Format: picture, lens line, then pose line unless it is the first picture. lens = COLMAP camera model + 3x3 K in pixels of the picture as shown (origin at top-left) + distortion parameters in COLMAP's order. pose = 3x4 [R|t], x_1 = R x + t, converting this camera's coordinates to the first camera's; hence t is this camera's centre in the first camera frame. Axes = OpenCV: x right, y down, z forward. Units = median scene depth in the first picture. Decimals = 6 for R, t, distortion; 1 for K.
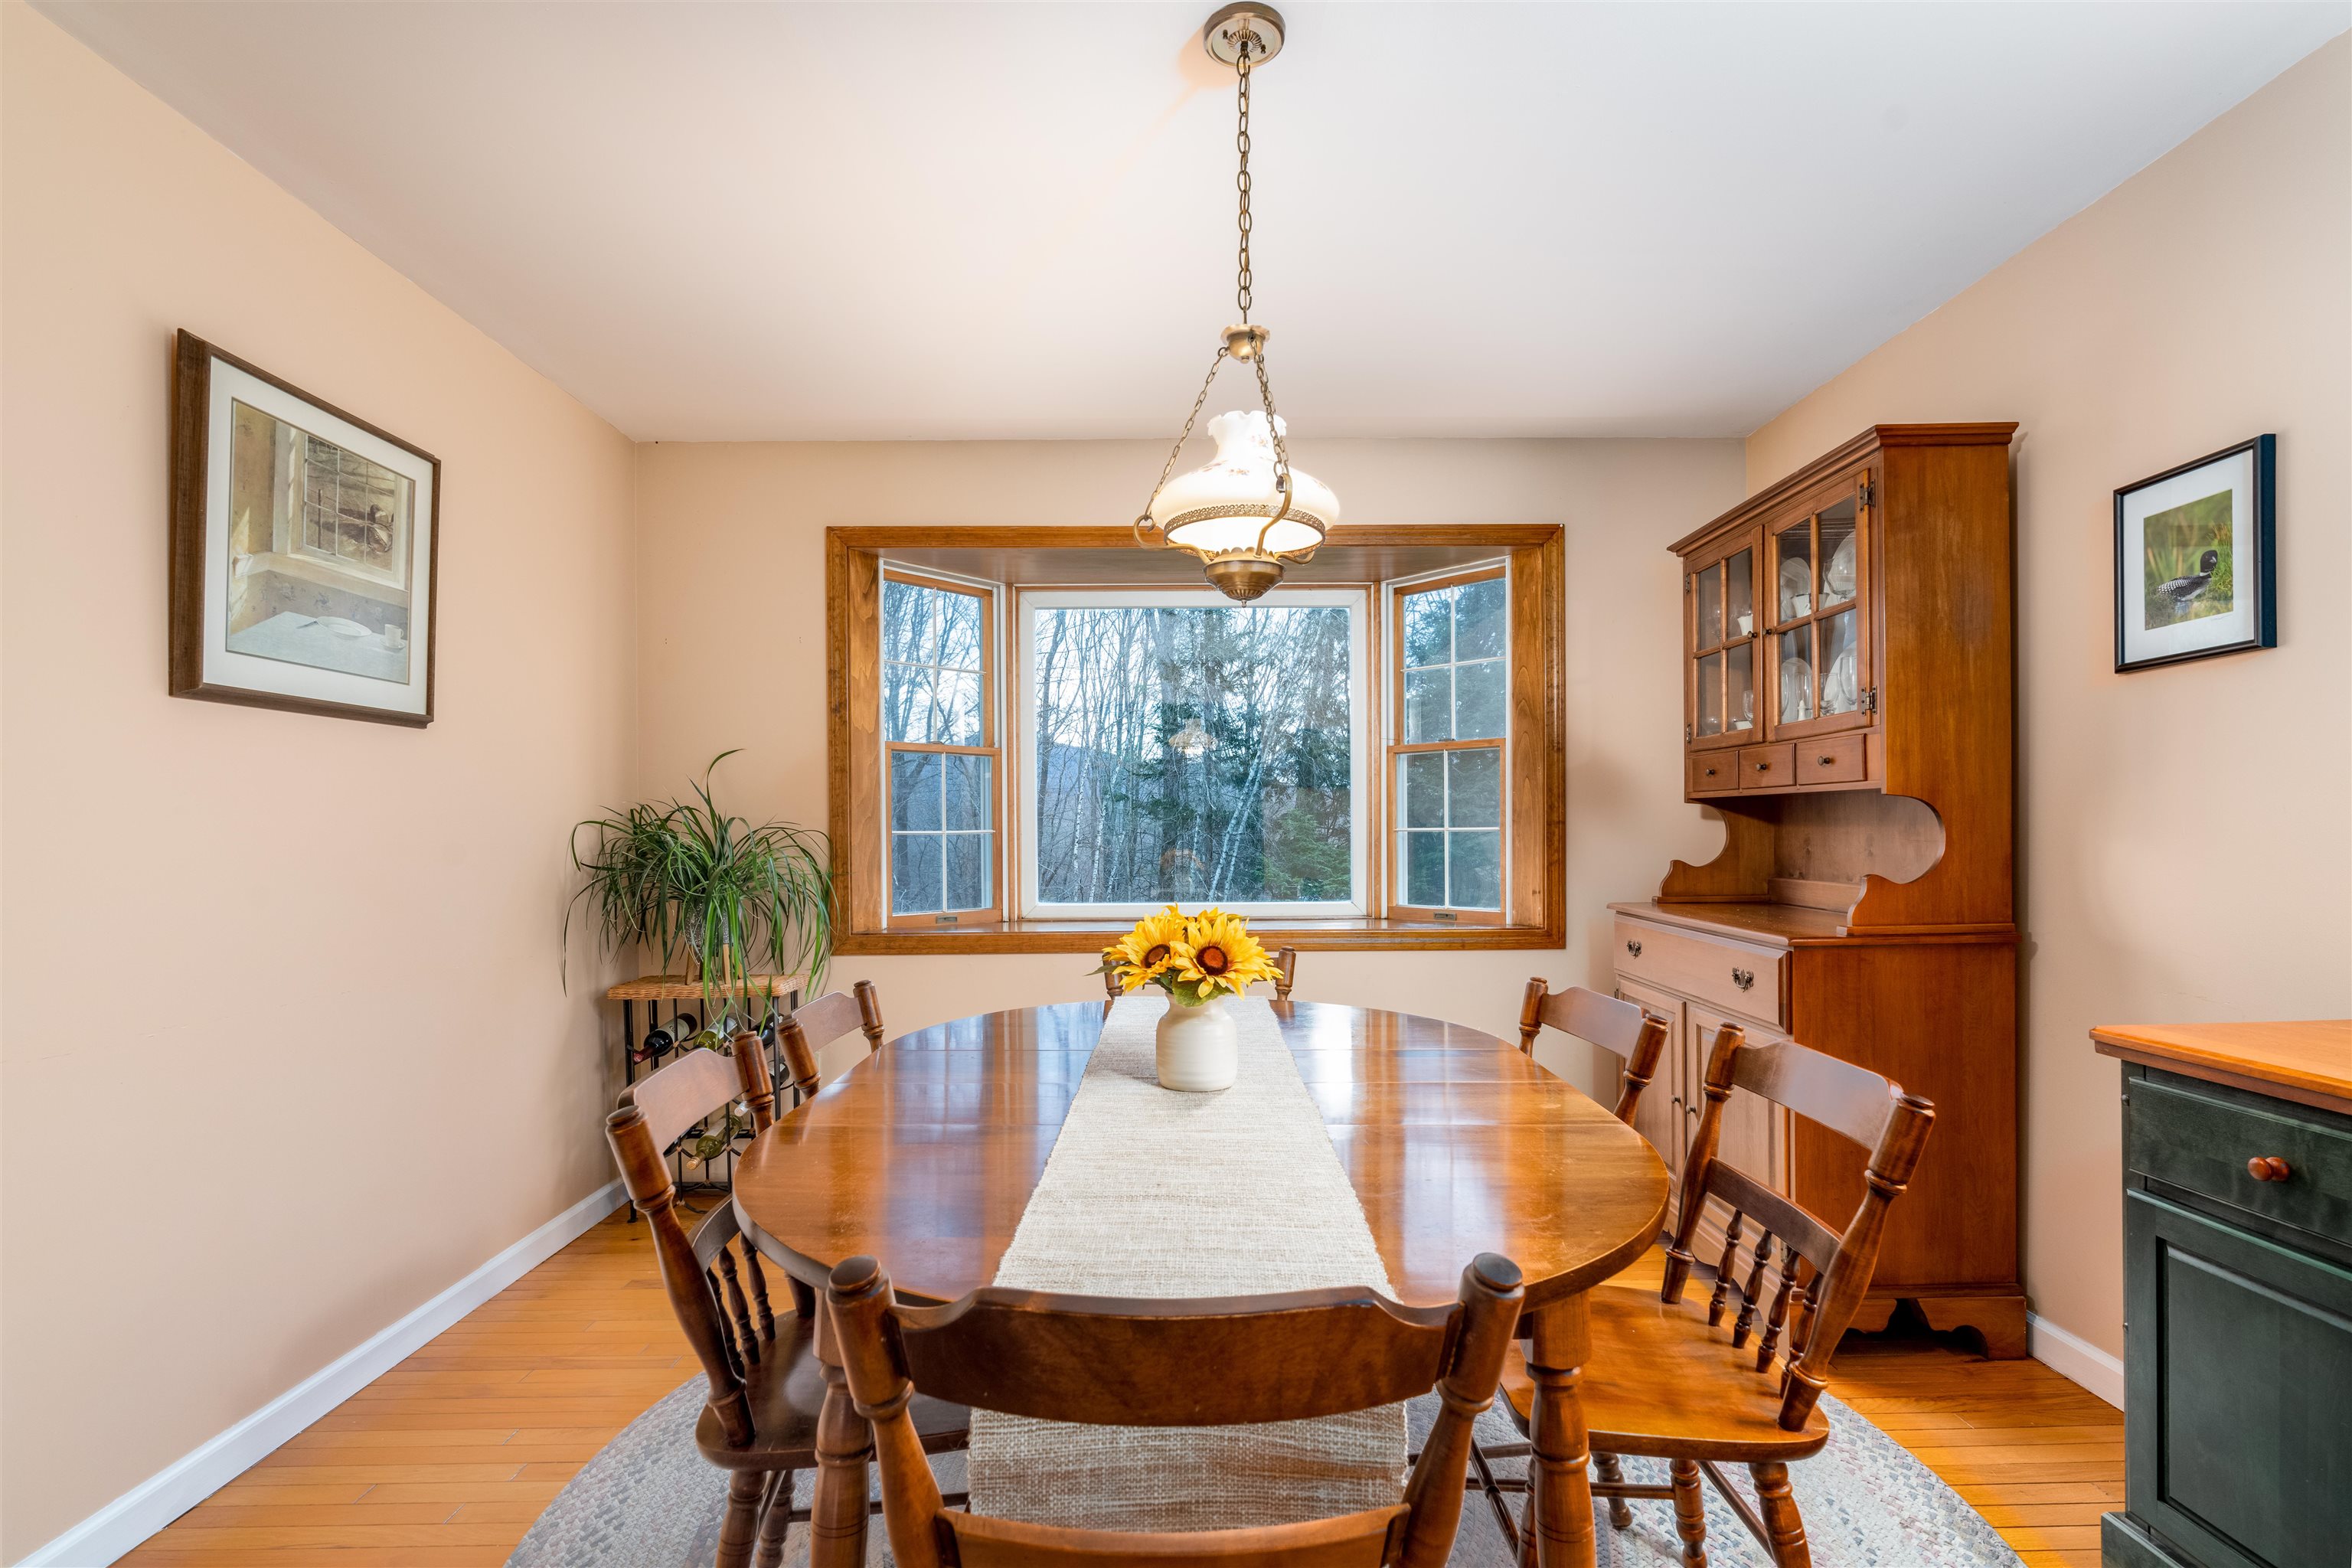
lens RADIAL K [[1064.4, 0, 1183.8], [0, 1064.4, 842.7], [0, 0, 1]] dist [-0.013140, 0.000515]
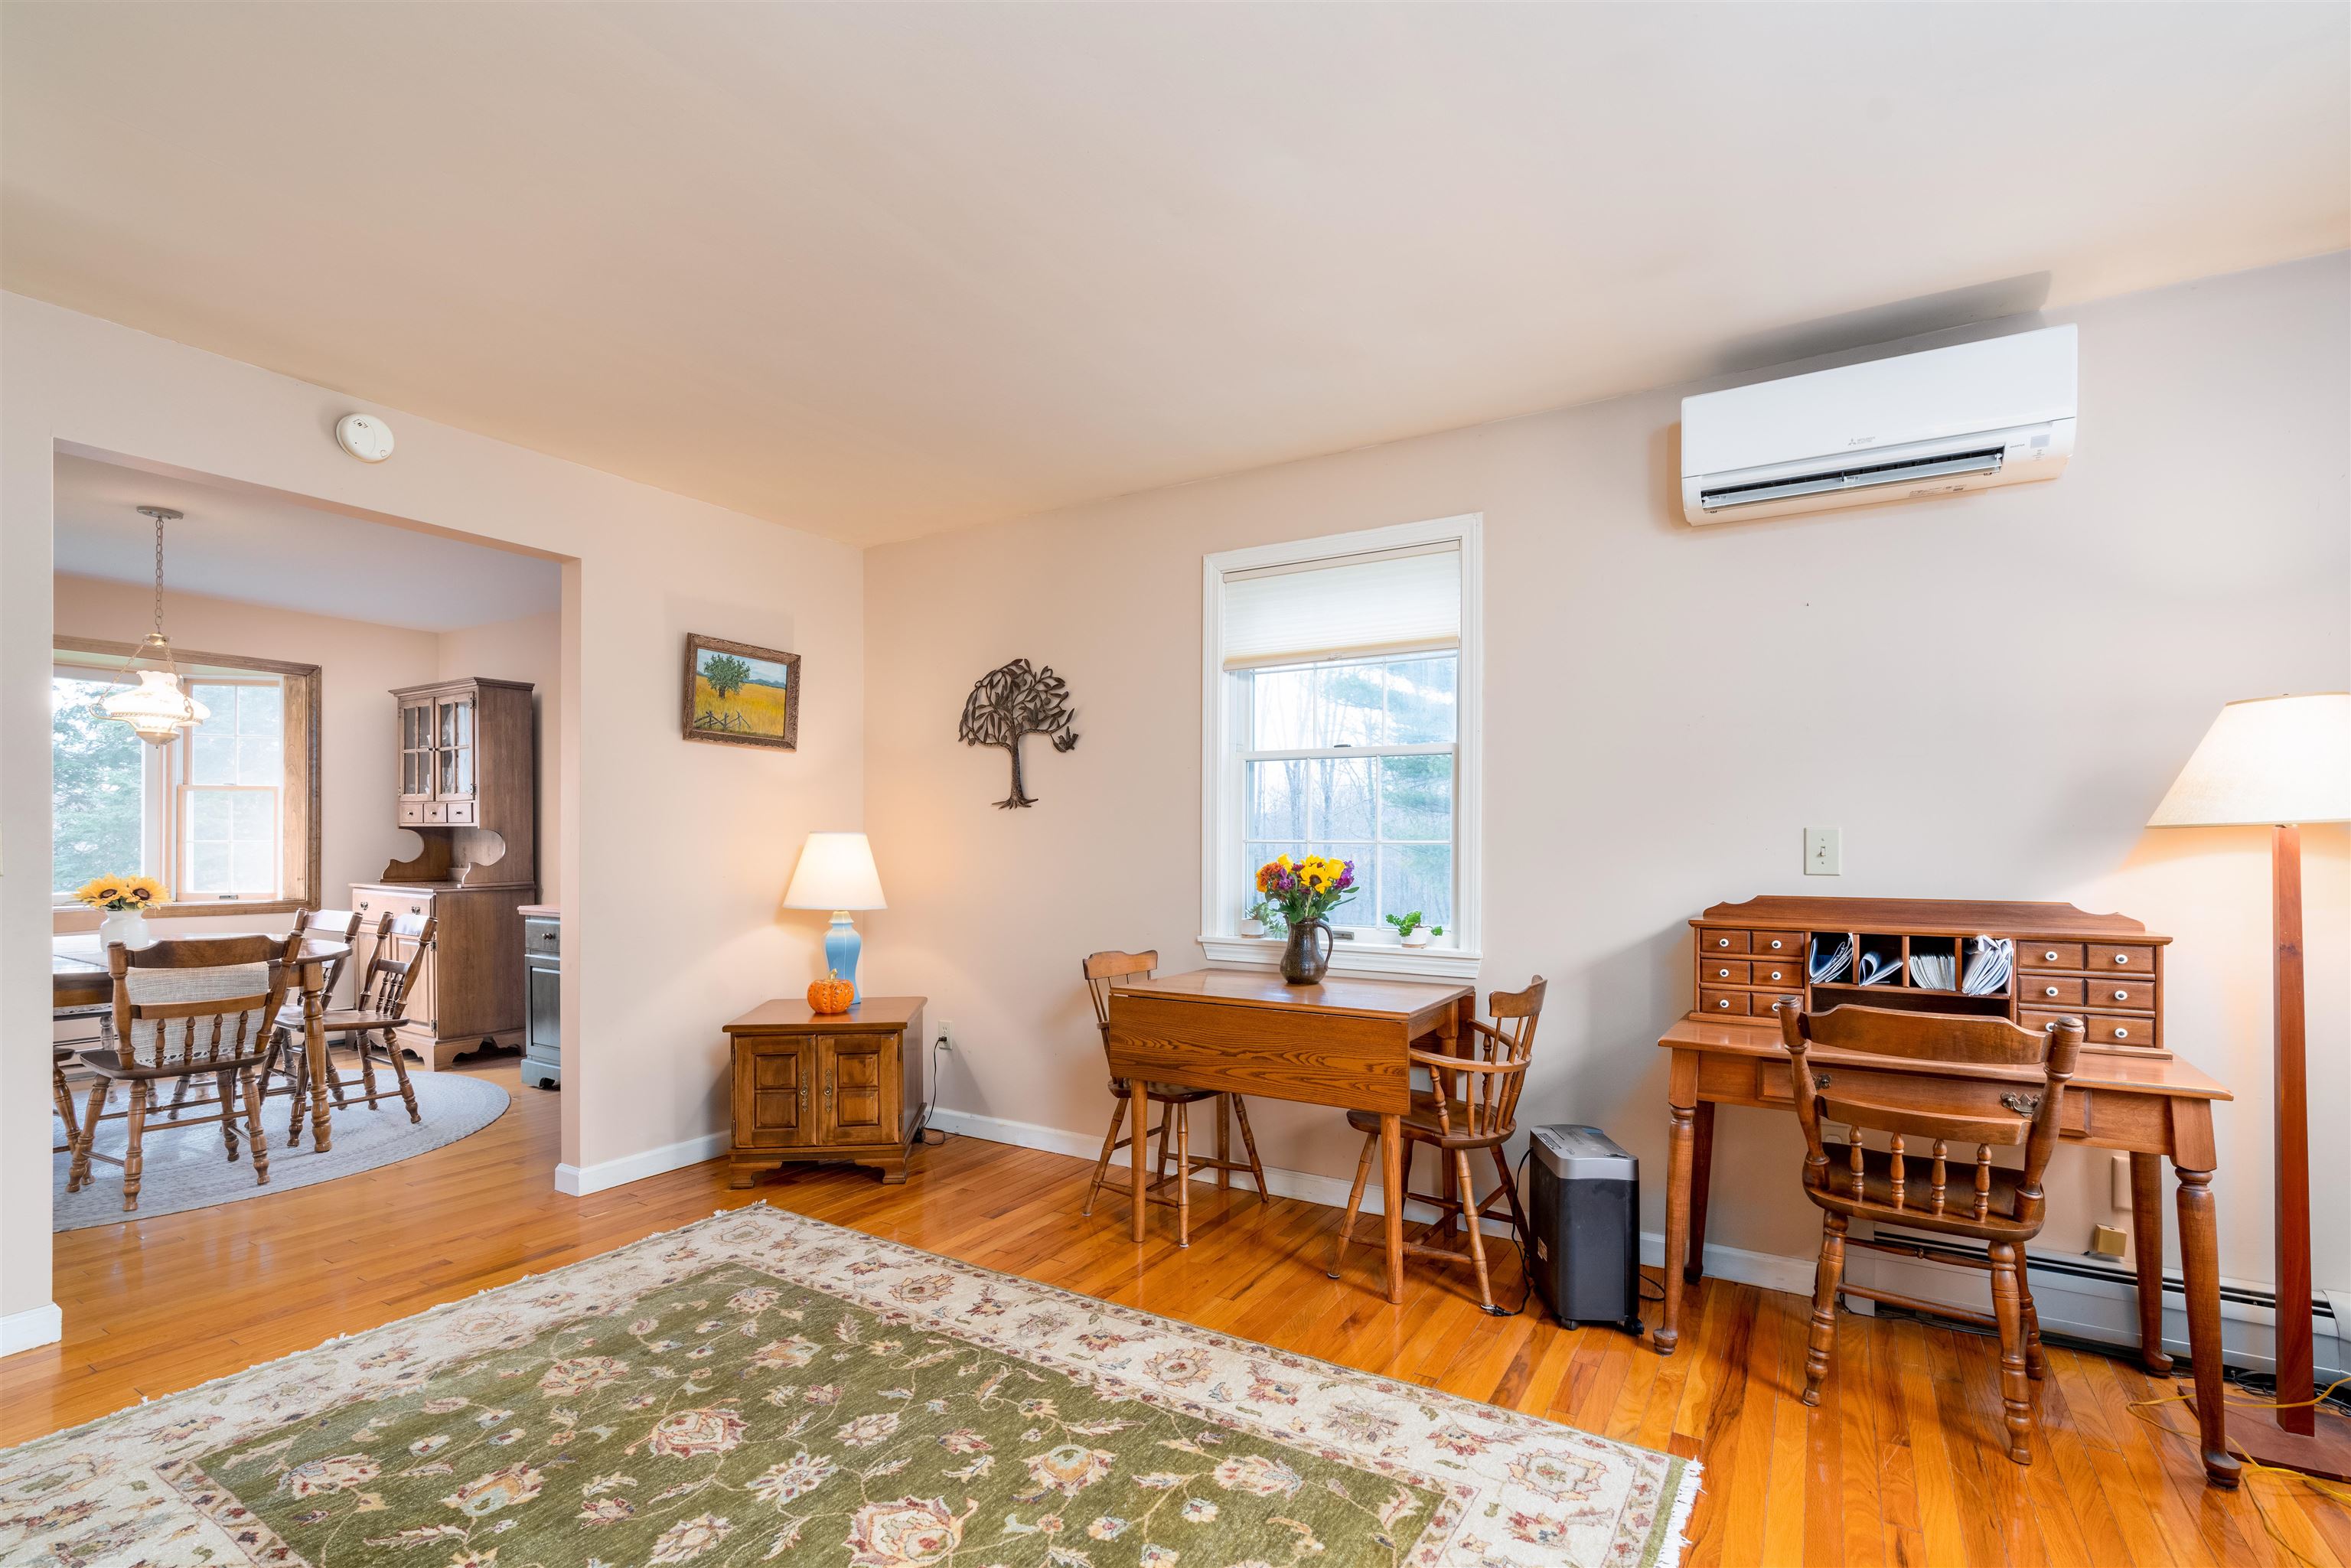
lens RADIAL K [[1063.9, 0, 1183.3], [0, 1063.9, 842.7], [0, 0, 1]] dist [-0.013140, 0.000515]
pose [[0.520424, 0.008920, 0.853862, -0.564174], [0.004706, 0.999900, -0.013314, 0.026176], [-0.853895, 0.010947, 0.520330, -1.635837]]
